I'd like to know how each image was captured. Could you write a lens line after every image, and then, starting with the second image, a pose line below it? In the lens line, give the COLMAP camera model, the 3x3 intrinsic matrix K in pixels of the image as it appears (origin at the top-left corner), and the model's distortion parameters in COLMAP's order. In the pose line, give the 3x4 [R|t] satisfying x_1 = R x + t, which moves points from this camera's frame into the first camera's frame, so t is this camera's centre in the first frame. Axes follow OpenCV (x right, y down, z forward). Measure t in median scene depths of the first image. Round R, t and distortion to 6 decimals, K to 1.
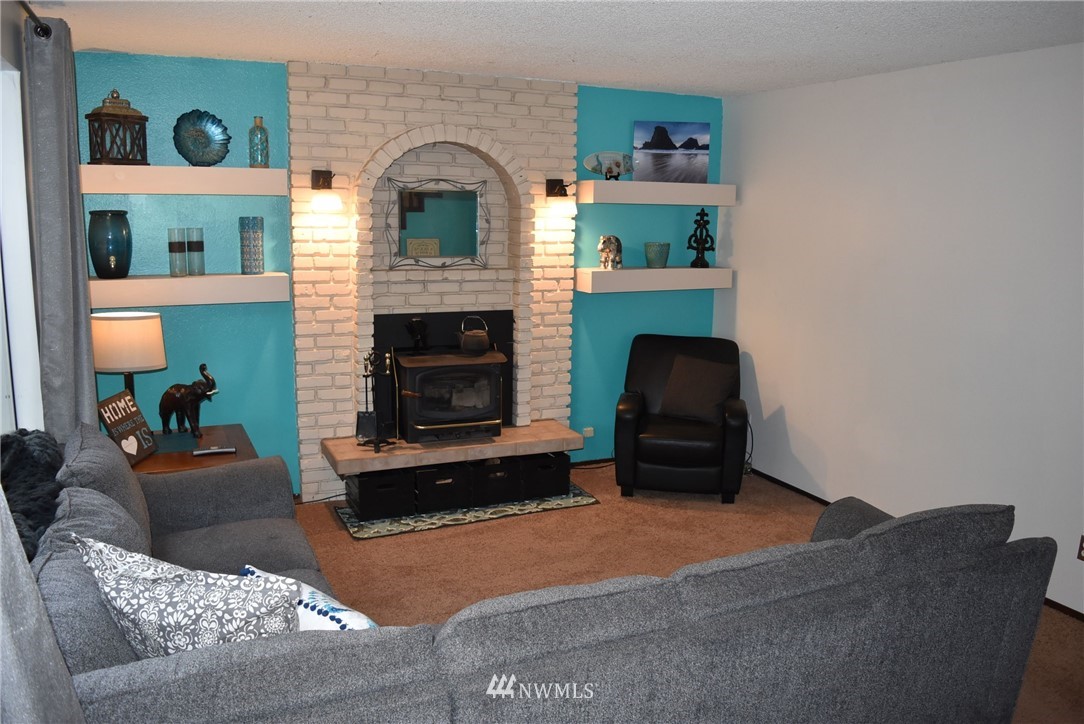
lens RADIAL K [[858.6, 0, 542.0], [0, 858.6, 362.0], [0, 0, 1]] dist [-0.095577, 0.030403]
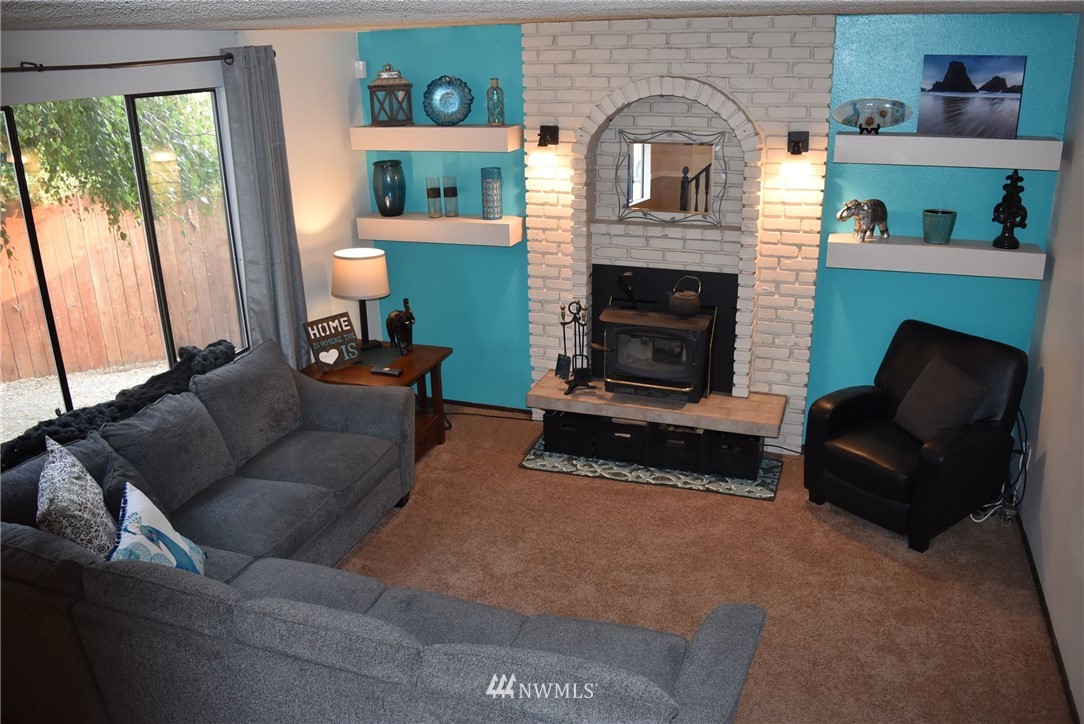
lens RADIAL K [[858.6, 0, 542.0], [0, 858.6, 362.0], [0, 0, 1]] dist [-0.095577, 0.030403]
pose [[0.706464, 0.209007, -0.676184, 0.484318], [-0.090522, 0.974238, 0.206559, -0.147268], [0.701936, -0.084716, 0.707184, 0.200777]]
